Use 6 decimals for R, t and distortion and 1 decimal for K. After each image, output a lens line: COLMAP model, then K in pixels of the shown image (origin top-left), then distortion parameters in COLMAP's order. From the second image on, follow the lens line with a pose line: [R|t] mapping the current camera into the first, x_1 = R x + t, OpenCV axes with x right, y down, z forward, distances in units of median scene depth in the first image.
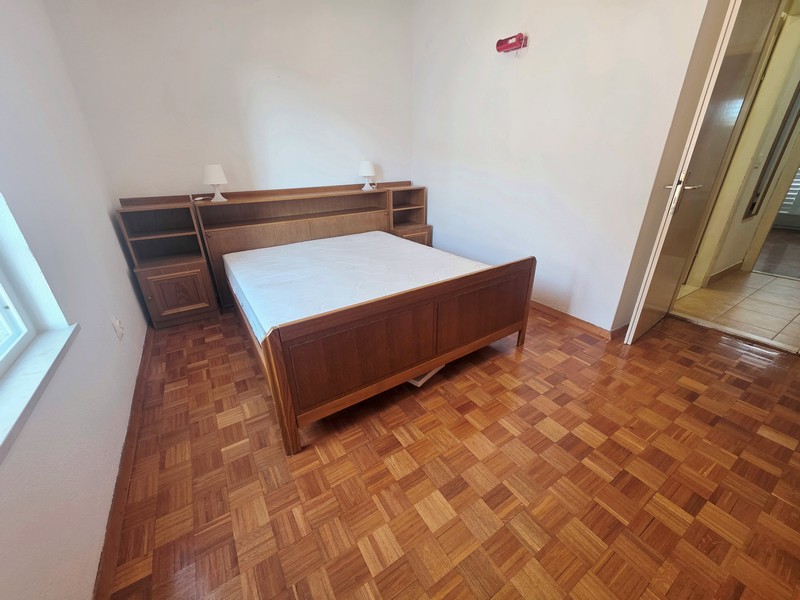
lens RADIAL K [[318.9, 0, 398.8], [0, 318.9, 297.7], [0, 0, 1]] dist [0.001064, 0.000772]
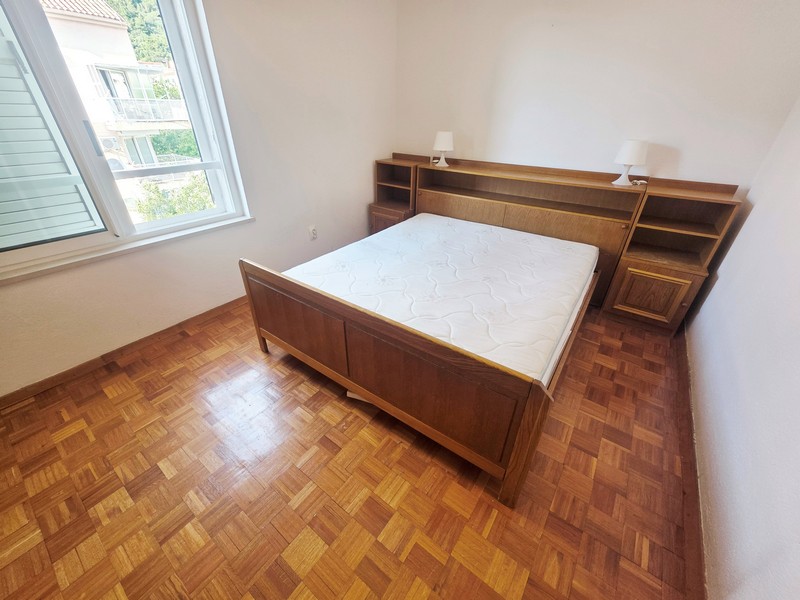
lens RADIAL K [[318.9, 0, 398.8], [0, 318.9, 297.7], [0, 0, 1]] dist [0.001064, 0.000772]
pose [[0.359790, 0.488186, -0.795126, 0.531912], [-0.391509, 0.852533, 0.346277, -0.259691], [0.846919, 0.186712, 0.497862, 0.444108]]
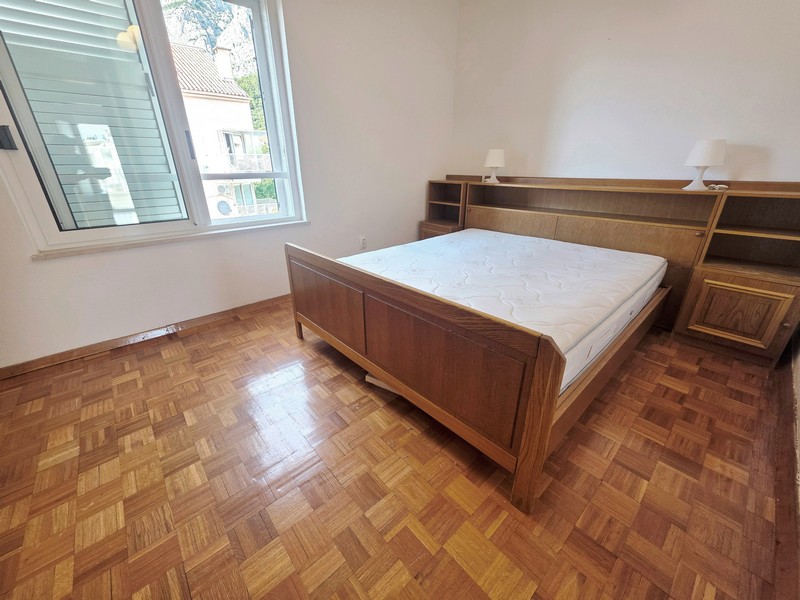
lens RADIAL K [[318.9, 0, 398.8], [0, 318.9, 297.7], [0, 0, 1]] dist [0.001064, 0.000772]
pose [[0.160680, 0.392850, -0.905456, 0.601220], [-0.393382, 0.866854, 0.306293, -0.182461], [0.905225, 0.306975, 0.293826, 0.543479]]
